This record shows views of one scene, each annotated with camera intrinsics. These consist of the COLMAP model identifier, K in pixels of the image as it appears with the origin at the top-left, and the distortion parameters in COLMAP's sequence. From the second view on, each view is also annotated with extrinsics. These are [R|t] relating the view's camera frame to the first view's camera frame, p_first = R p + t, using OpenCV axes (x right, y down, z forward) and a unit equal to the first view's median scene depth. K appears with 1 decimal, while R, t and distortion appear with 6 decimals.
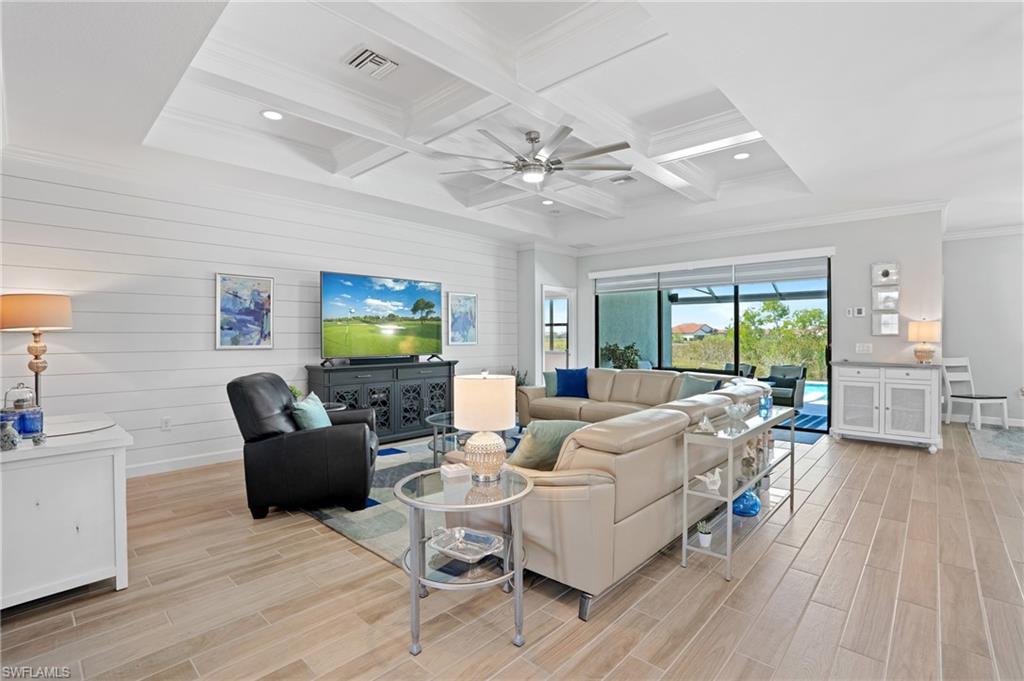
lens RADIAL K [[463.6, 0, 526.2], [0, 463.6, 340.2], [0, 0, 1]] dist [-0.023262, 0.000226]
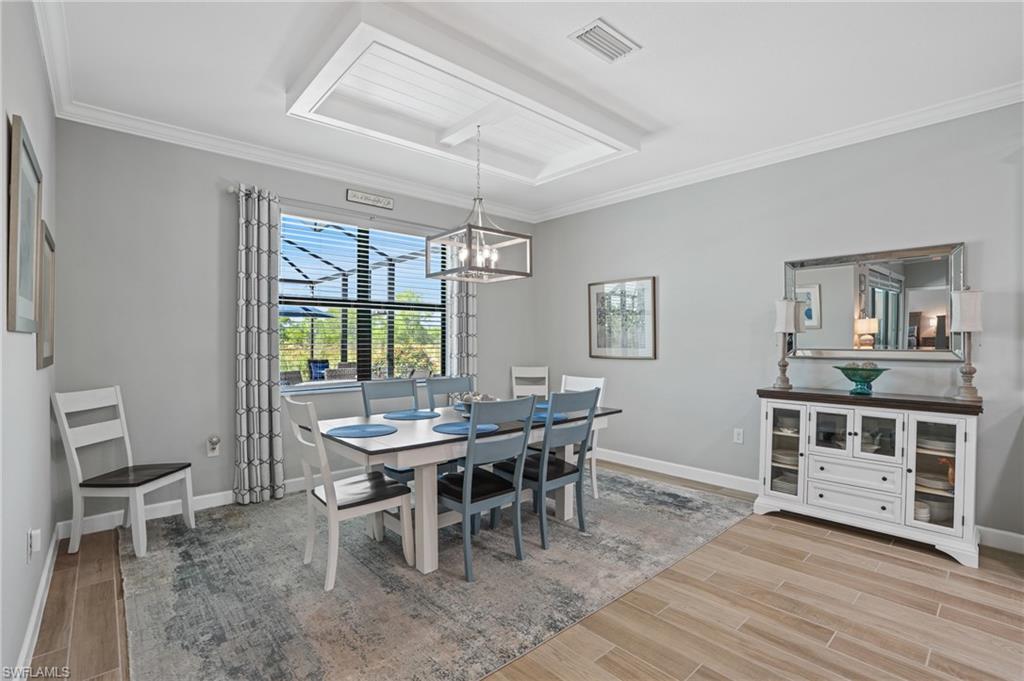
lens RADIAL K [[471.4, 0, 516.5], [0, 471.4, 342.1], [0, 0, 1]] dist [-0.069445, 0.025074]
pose [[0.091677, -0.003496, 0.995783, 0.672993], [0.005218, 0.999982, 0.003031, -0.008907], [-0.995775, 0.004918, 0.091693, 0.673941]]
